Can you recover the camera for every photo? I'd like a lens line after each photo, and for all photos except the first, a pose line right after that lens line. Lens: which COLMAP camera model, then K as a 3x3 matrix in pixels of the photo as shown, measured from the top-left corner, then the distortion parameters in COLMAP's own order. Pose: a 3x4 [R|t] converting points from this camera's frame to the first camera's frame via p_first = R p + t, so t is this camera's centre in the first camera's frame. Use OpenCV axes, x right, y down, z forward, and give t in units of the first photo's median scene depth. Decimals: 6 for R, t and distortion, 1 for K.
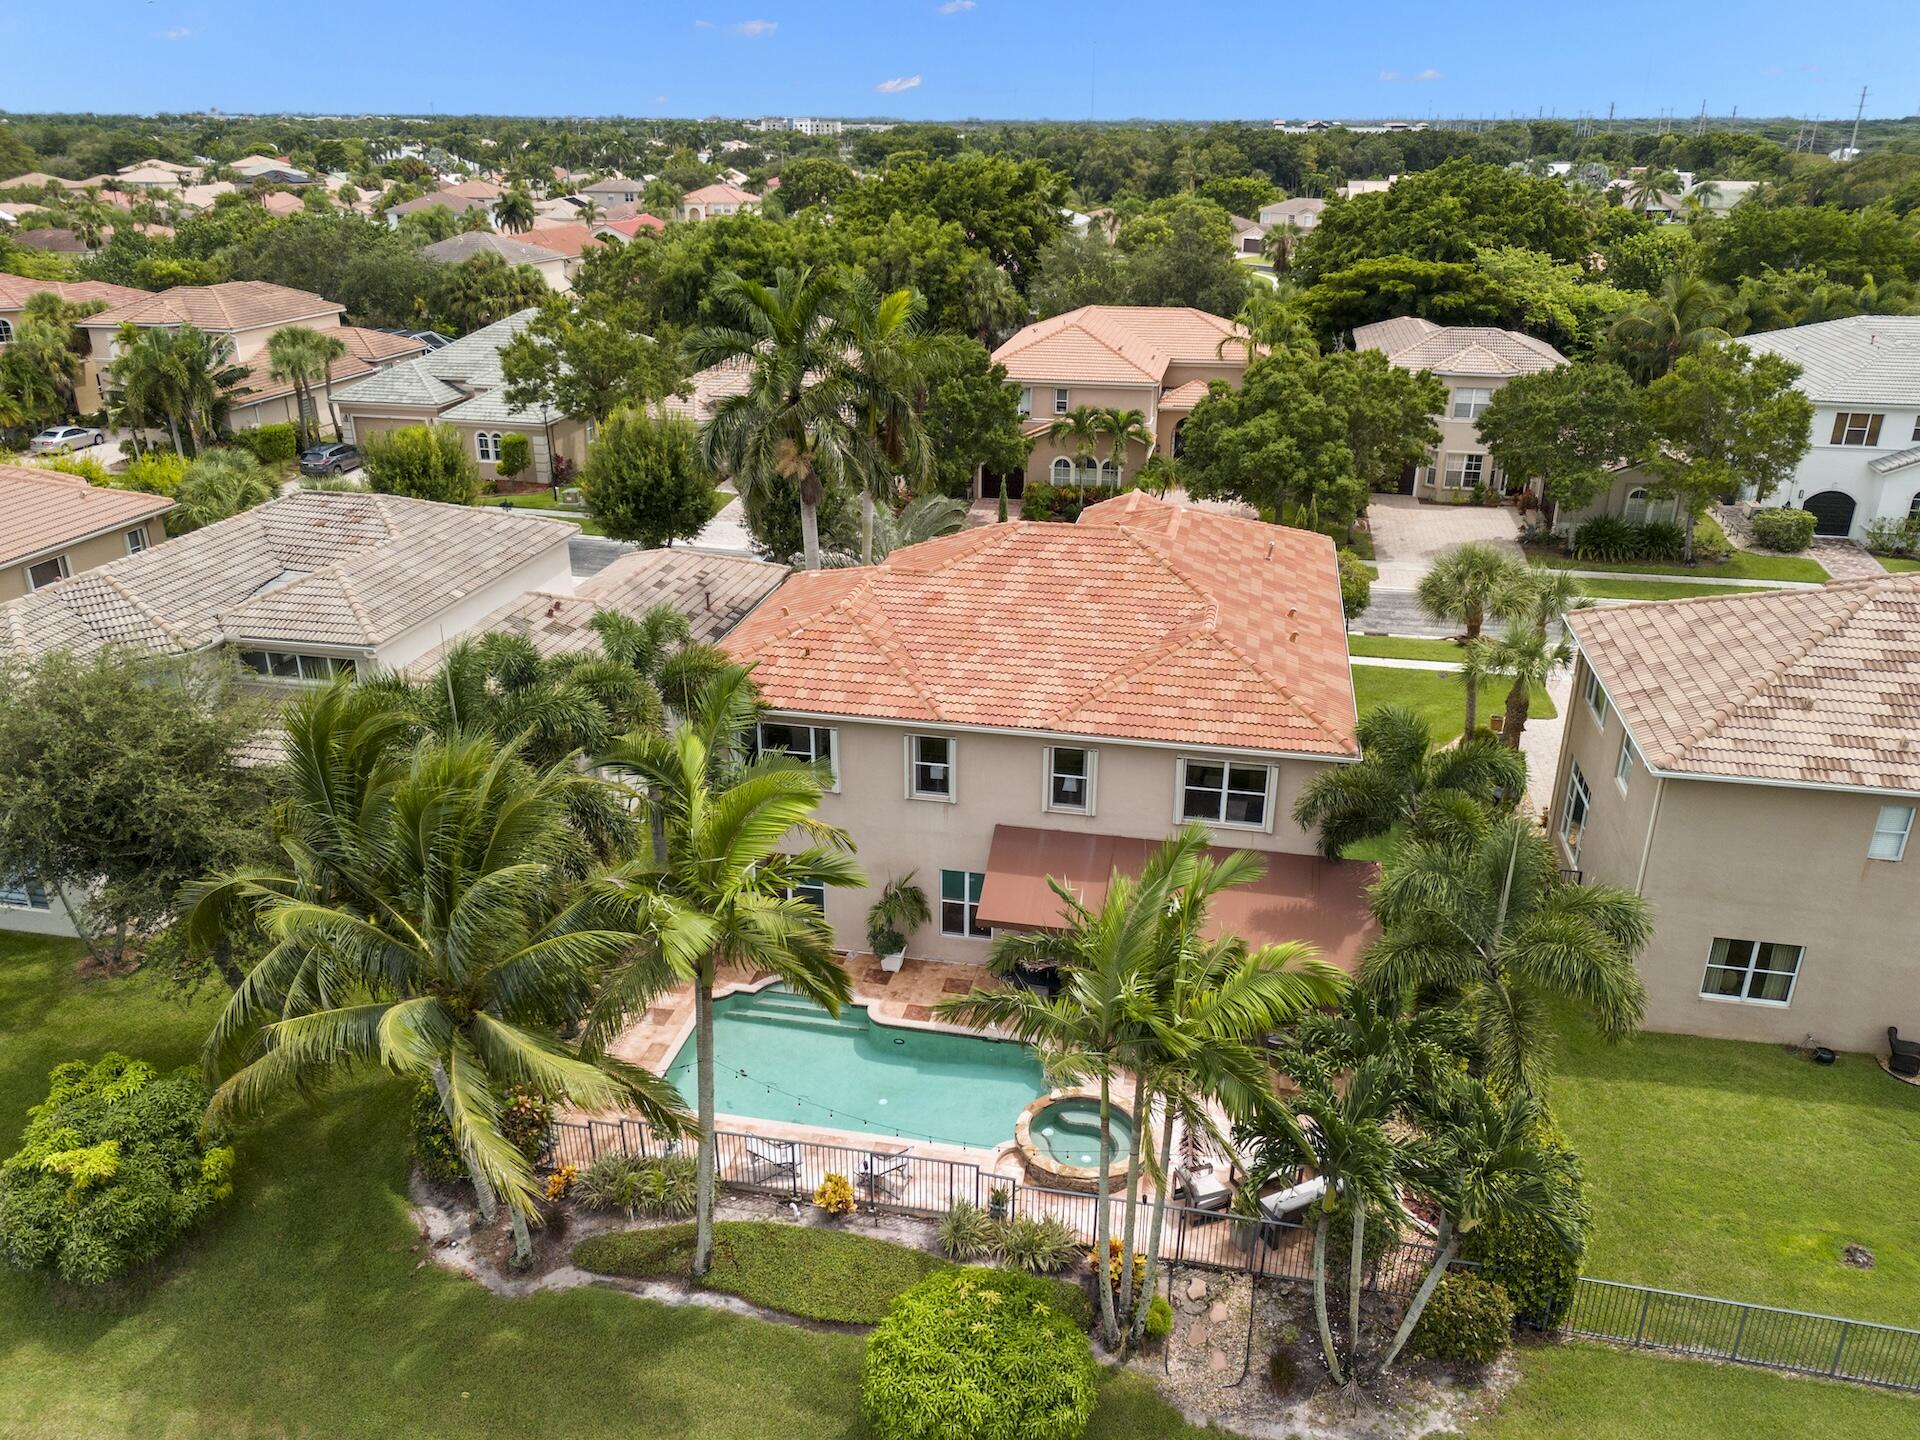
lens RADIAL K [[1430.0, 0, 948.0], [0, 1430.0, 710.8], [0, 0, 1]] dist [0.034447, -0.035063]
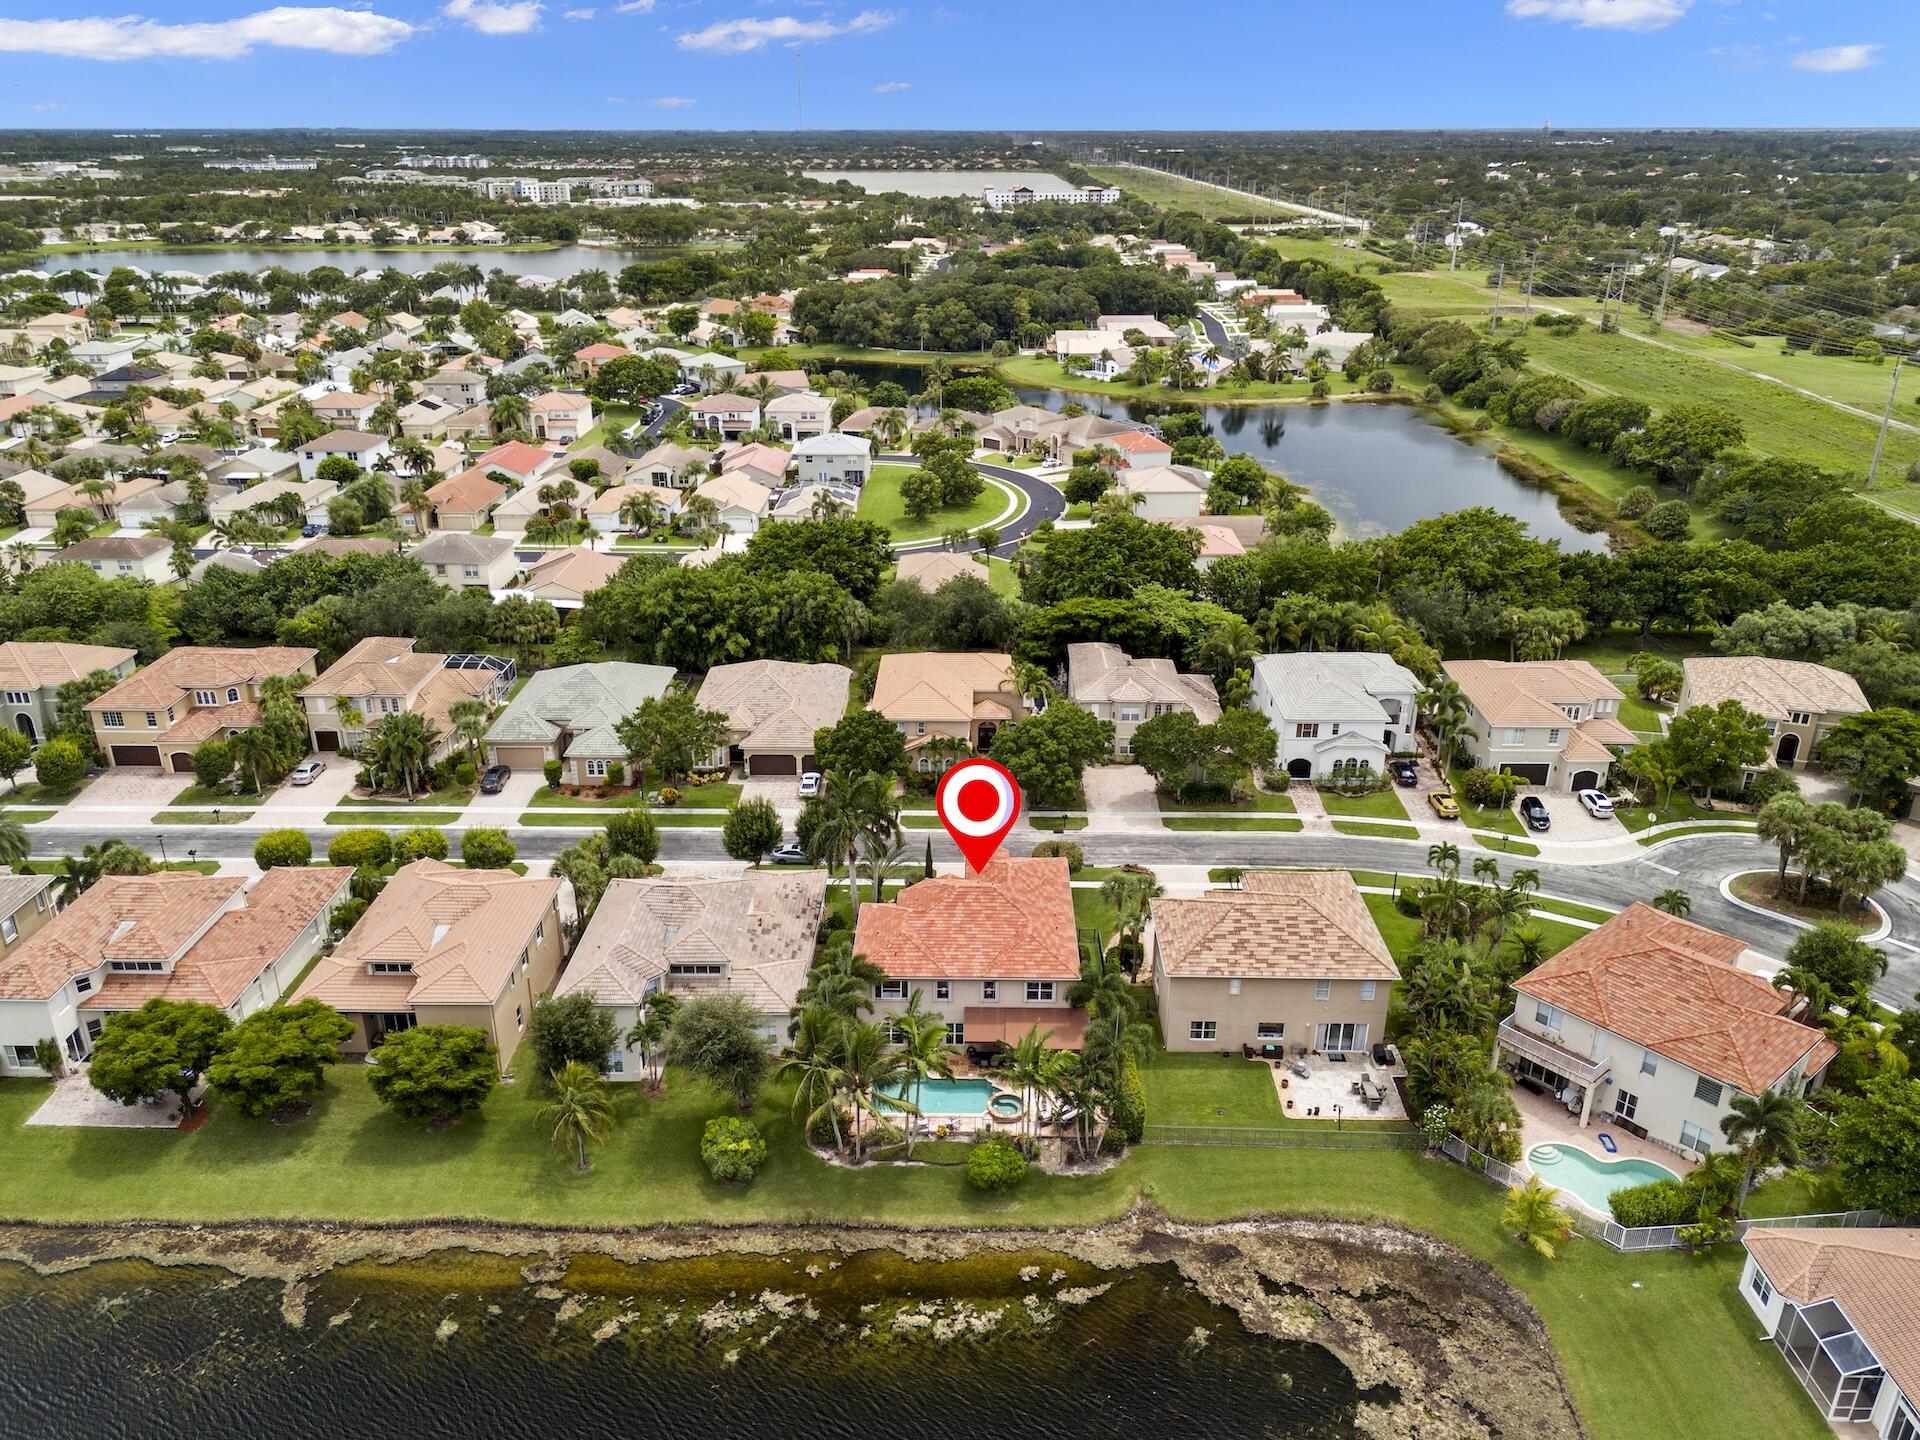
lens RADIAL K [[1430.0, 0, 967.3], [0, 1430.0, 725.9], [0, 0, 1]] dist [0.034447, -0.035063]
pose [[0.980106, -0.070789, 0.185419, -0.504445], [0.070124, 0.997487, 0.010151, -0.570654], [-0.185672, 0.003053, 0.982607, -2.059901]]
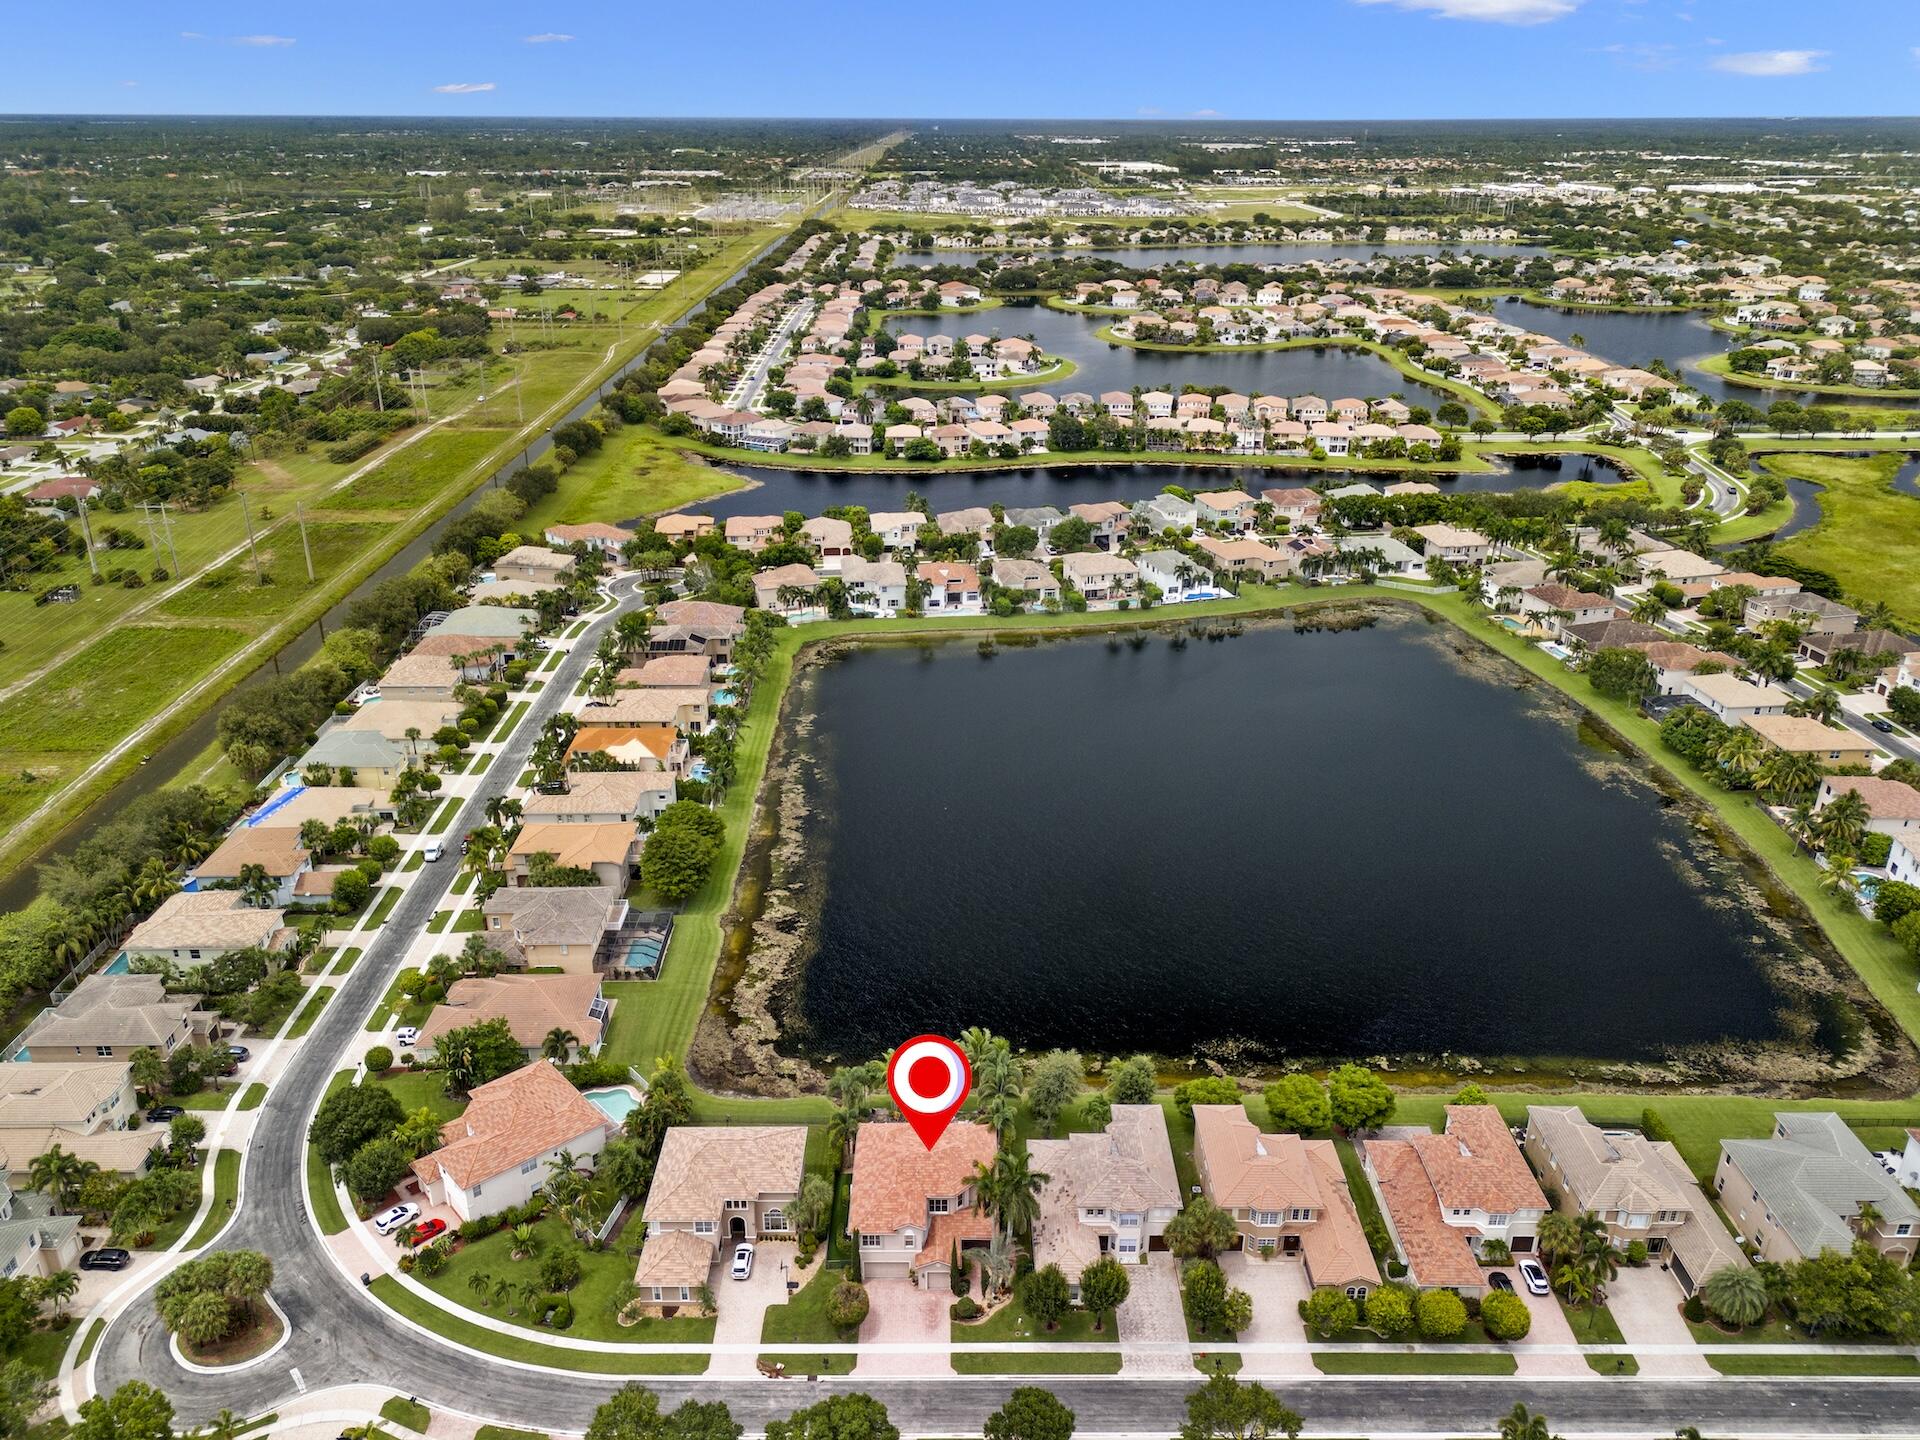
lens RADIAL K [[1430.0, 0, 951.7], [0, 1430.0, 722.4], [0, 0, 1]] dist [0.034447, -0.035063]
pose [[-0.977331, 0.094742, -0.189338, 0.733541], [-0.068042, 0.706291, 0.704644, -4.554246], [0.200487, 0.701553, -0.683833, 3.325075]]
